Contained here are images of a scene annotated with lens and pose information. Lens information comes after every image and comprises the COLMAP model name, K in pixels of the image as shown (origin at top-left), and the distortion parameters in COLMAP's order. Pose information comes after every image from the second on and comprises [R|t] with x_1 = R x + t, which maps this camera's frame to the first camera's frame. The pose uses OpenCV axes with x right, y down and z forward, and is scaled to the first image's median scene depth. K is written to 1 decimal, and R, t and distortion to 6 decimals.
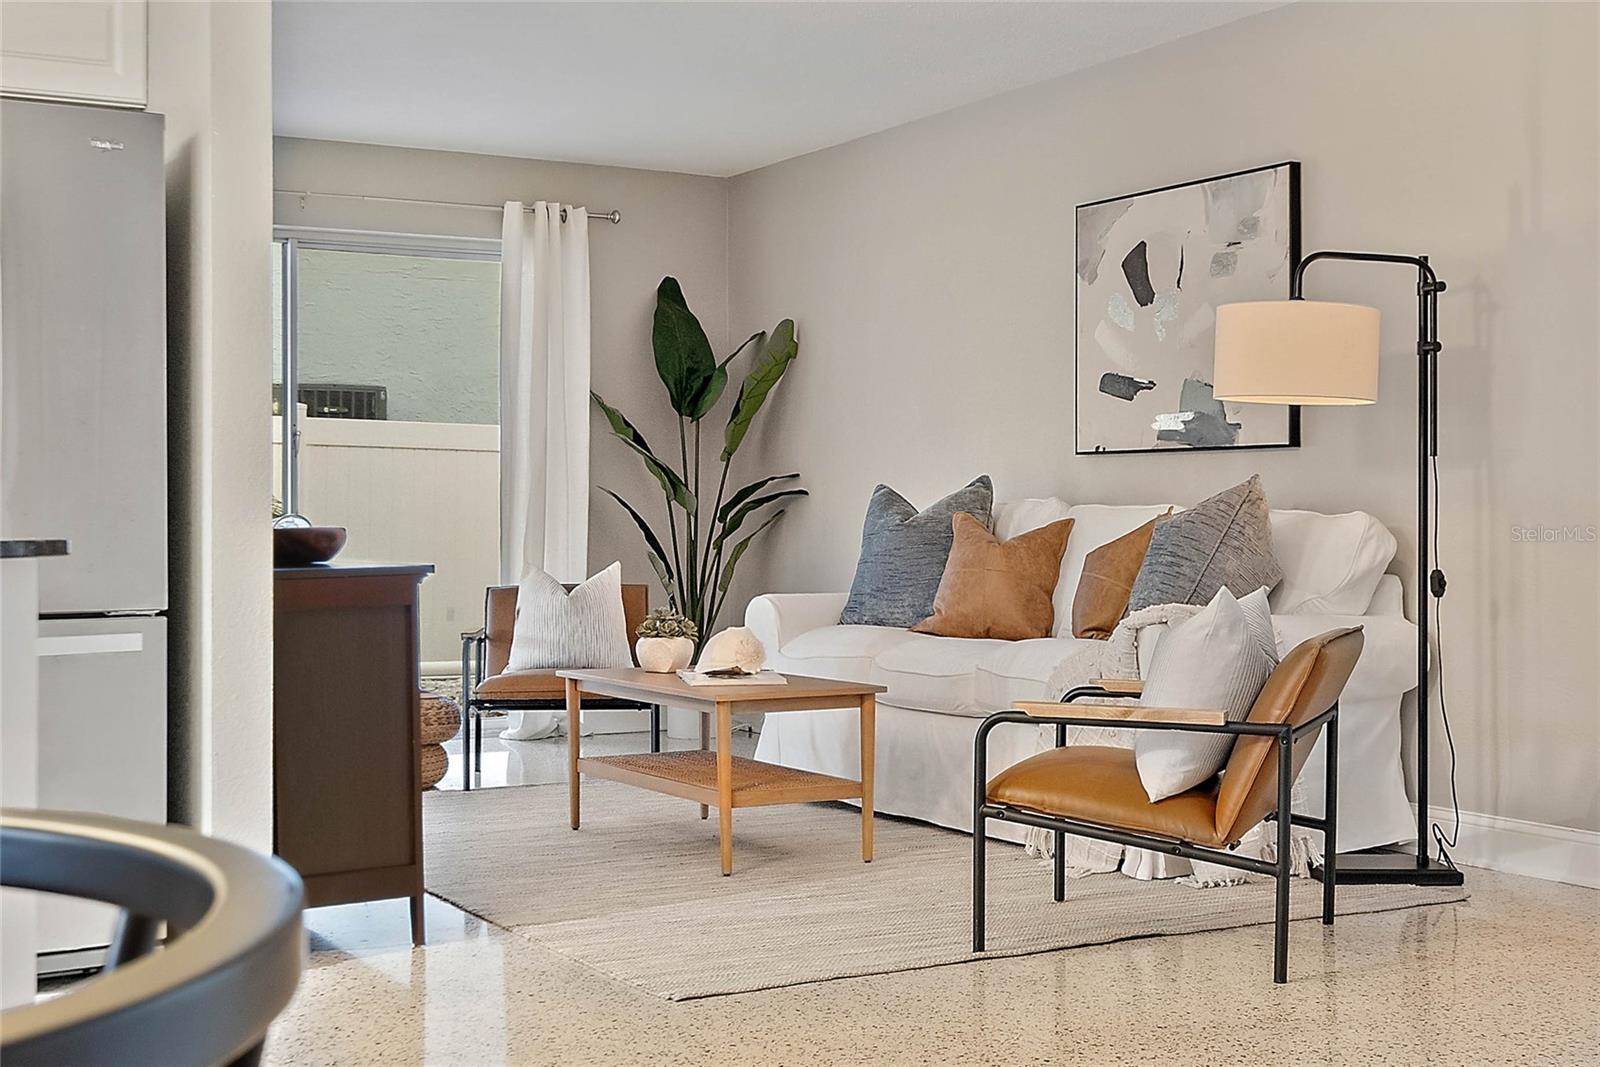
lens RADIAL K [[2105.7, 0, 793.1], [0, 2105.7, 521.5], [0, 0, 1]] dist [-0.031940, 0.000000]
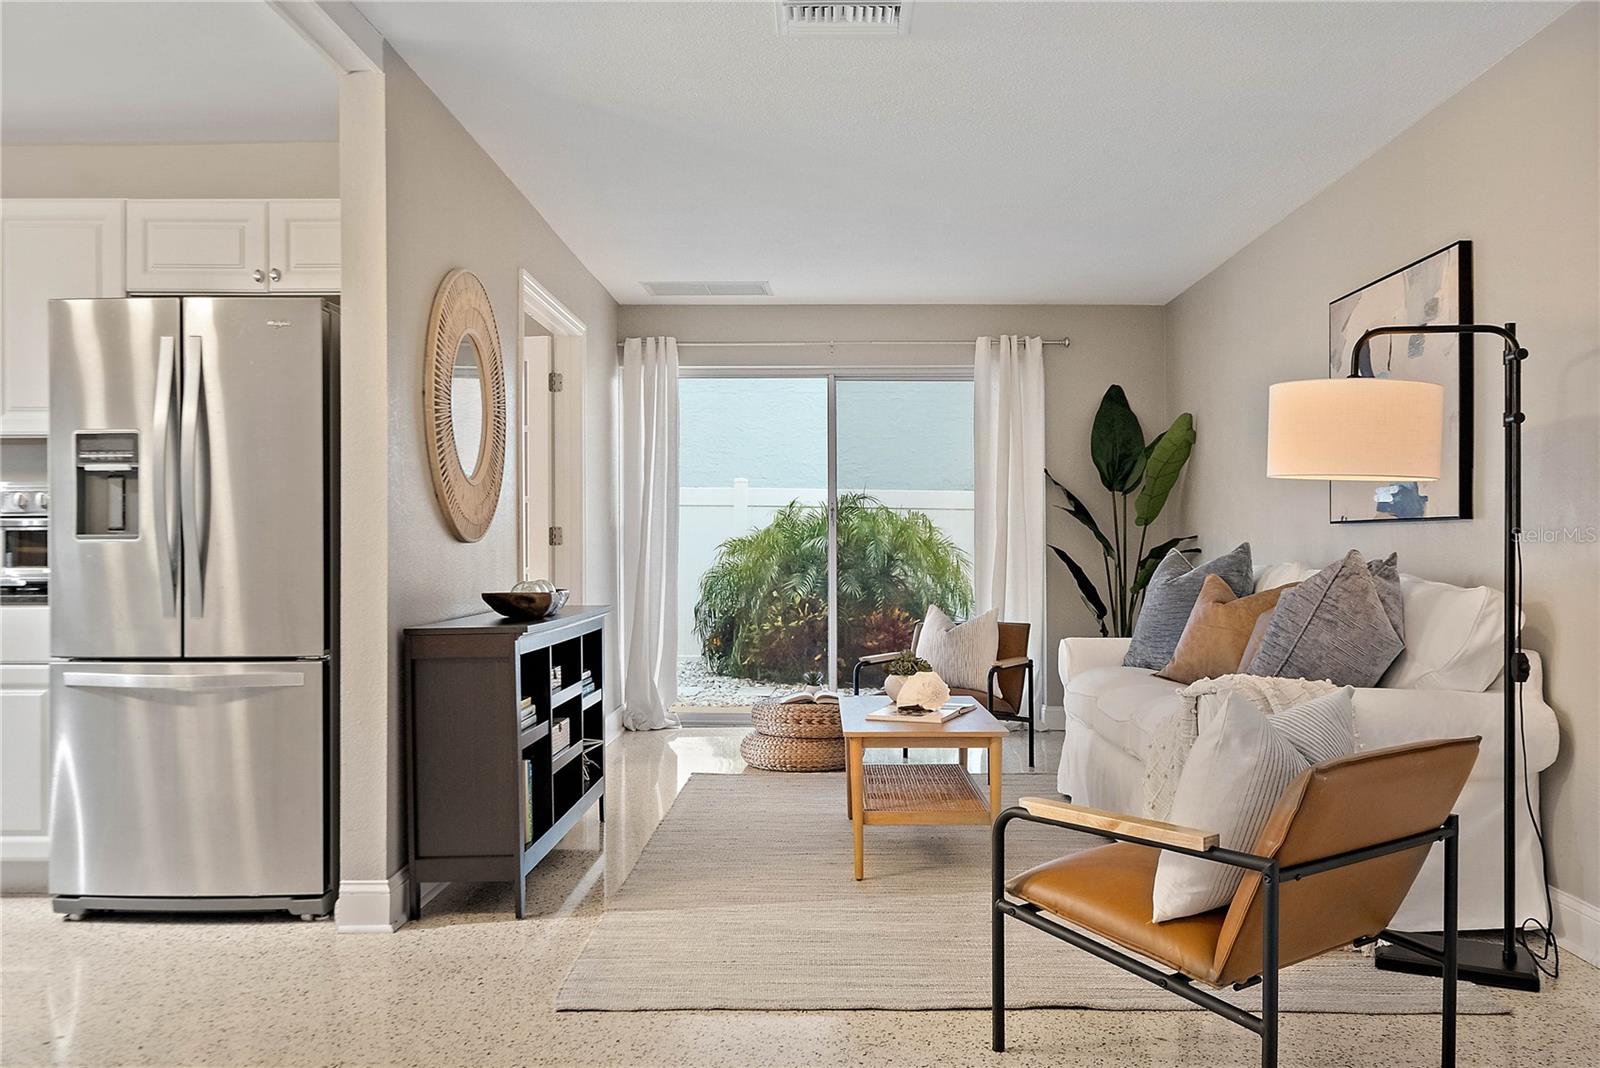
lens RADIAL K [[1332.4, 0, 815.5], [0, 1332.4, 541.5], [0, 0, 1]] dist [-0.001964, 0.003633]
pose [[0.866312, -0.001333, -0.499502, 0.254776], [-0.001698, 0.999983, -0.005615, -0.017941], [0.499501, 0.005712, 0.866295, 0.245611]]
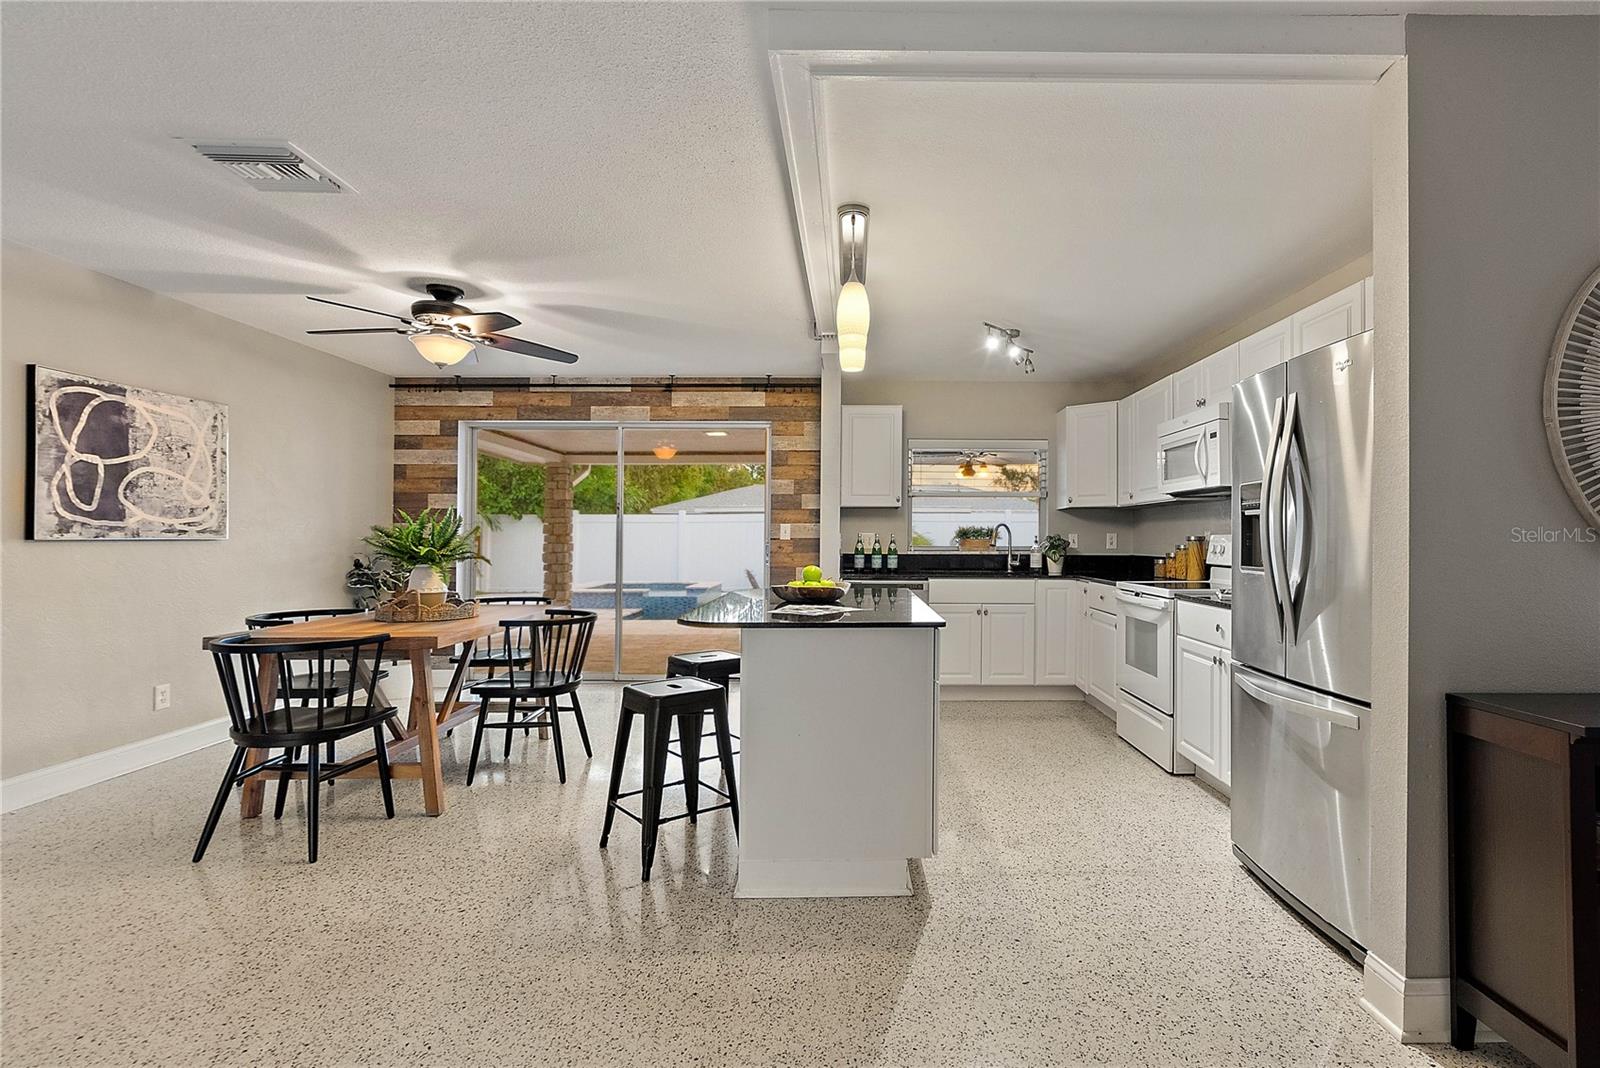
lens RADIAL K [[743.7, 0, 899.6], [0, 743.7, 540.5], [0, 0, 1]] dist [-0.008614, 0.002777]
pose [[-0.465953, 0.008077, -0.884773, 0.149908], [-0.000680, 0.999955, 0.009486, -0.039684], [0.884809, 0.005022, -0.465926, 0.582826]]
